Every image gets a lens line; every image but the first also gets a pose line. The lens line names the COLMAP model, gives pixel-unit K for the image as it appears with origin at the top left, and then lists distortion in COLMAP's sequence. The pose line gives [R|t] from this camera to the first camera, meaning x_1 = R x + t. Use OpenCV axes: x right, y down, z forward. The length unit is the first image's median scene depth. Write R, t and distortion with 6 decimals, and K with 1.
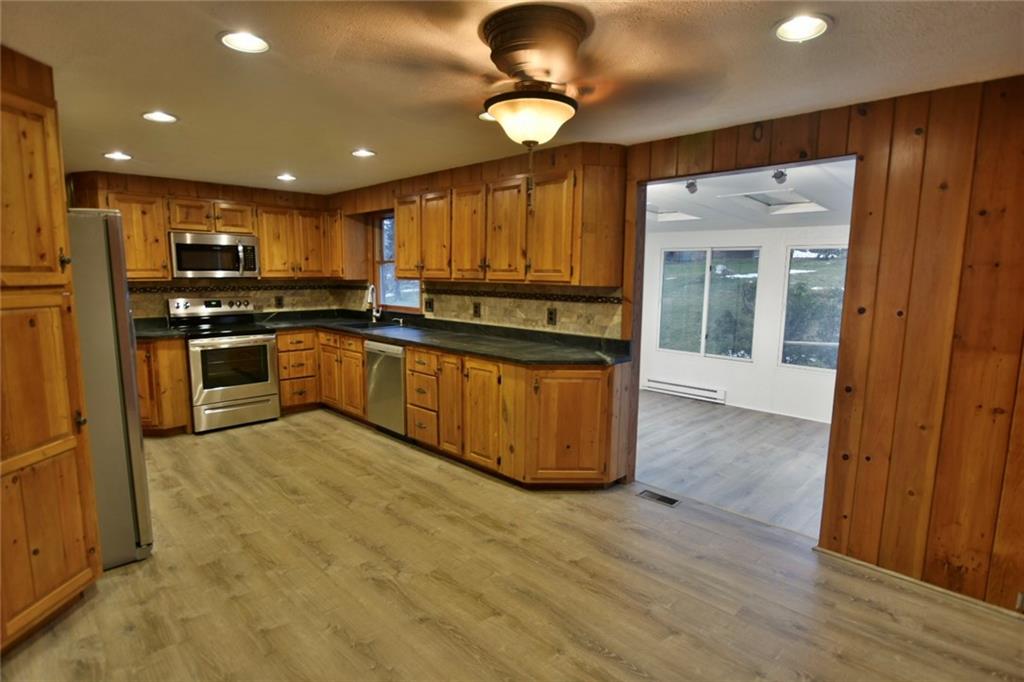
lens RADIAL K [[538.8, 0, 507.4], [0, 538.8, 343.5], [0, 0, 1]] dist [-0.017600, -0.000427]
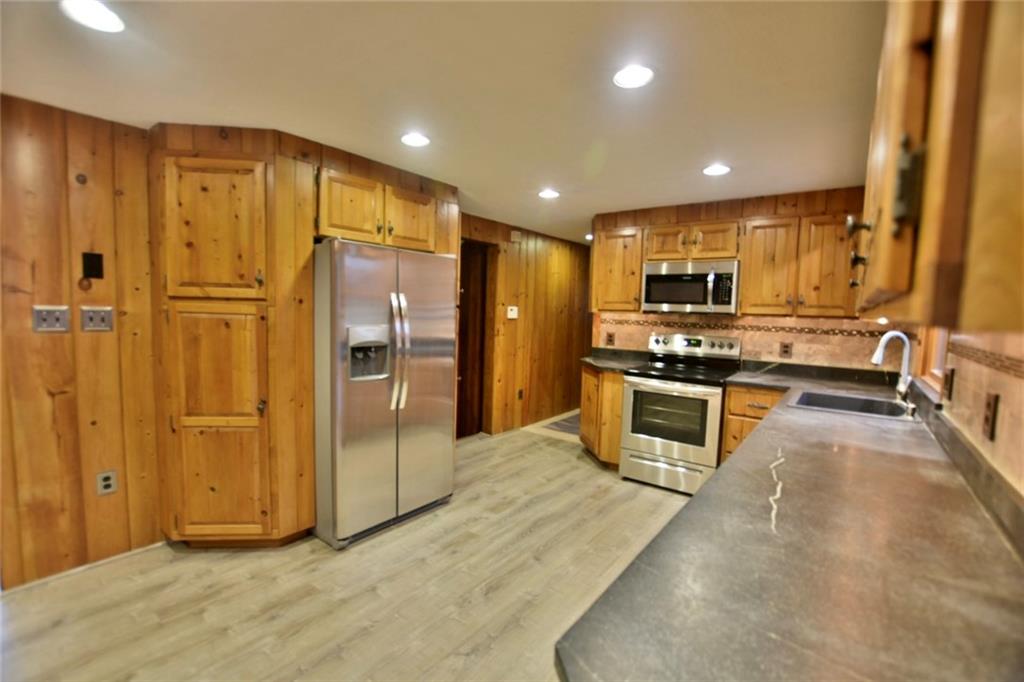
lens RADIAL K [[452.4, 0, 511.2], [0, 452.4, 343.0], [0, 0, 1]] dist [-0.026849, 0.001123]
pose [[0.143183, 0.076488, -0.986736, 0.169138], [-0.157651, 0.986042, 0.053558, -0.083373], [0.977059, 0.147891, 0.153243, 0.760922]]
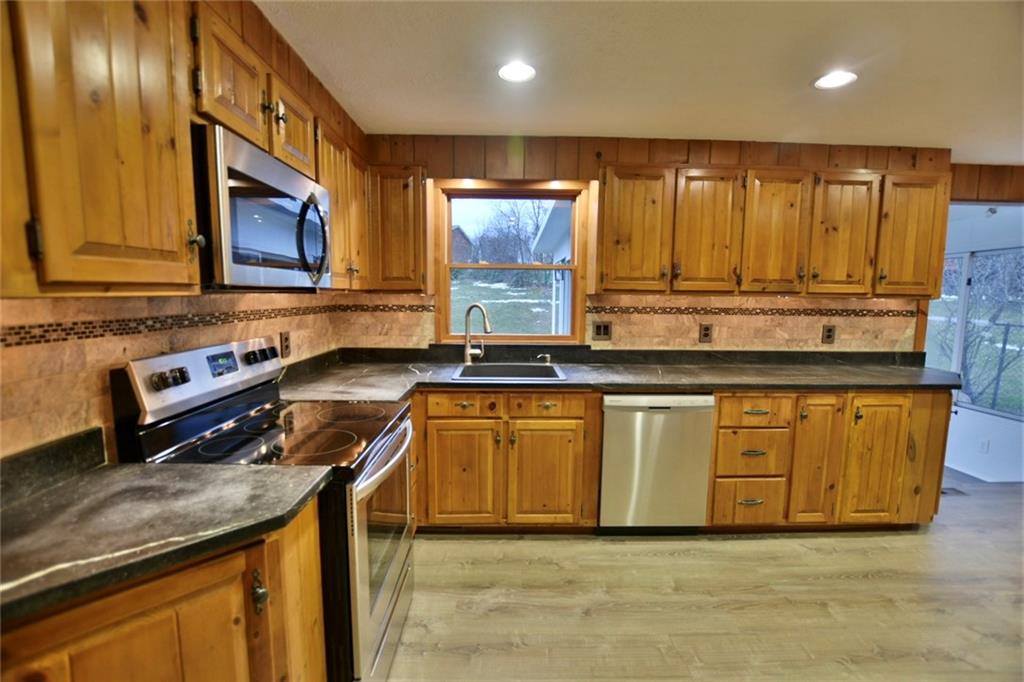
lens RADIAL K [[452.4, 0, 512.0], [0, 452.4, 345.0], [0, 0, 1]] dist [-0.026849, 0.001123]
pose [[0.687249, -0.082533, 0.721719, -0.811058], [0.091161, 0.995469, 0.027030, -0.098448], [-0.720680, 0.047216, 0.691659, 0.850662]]
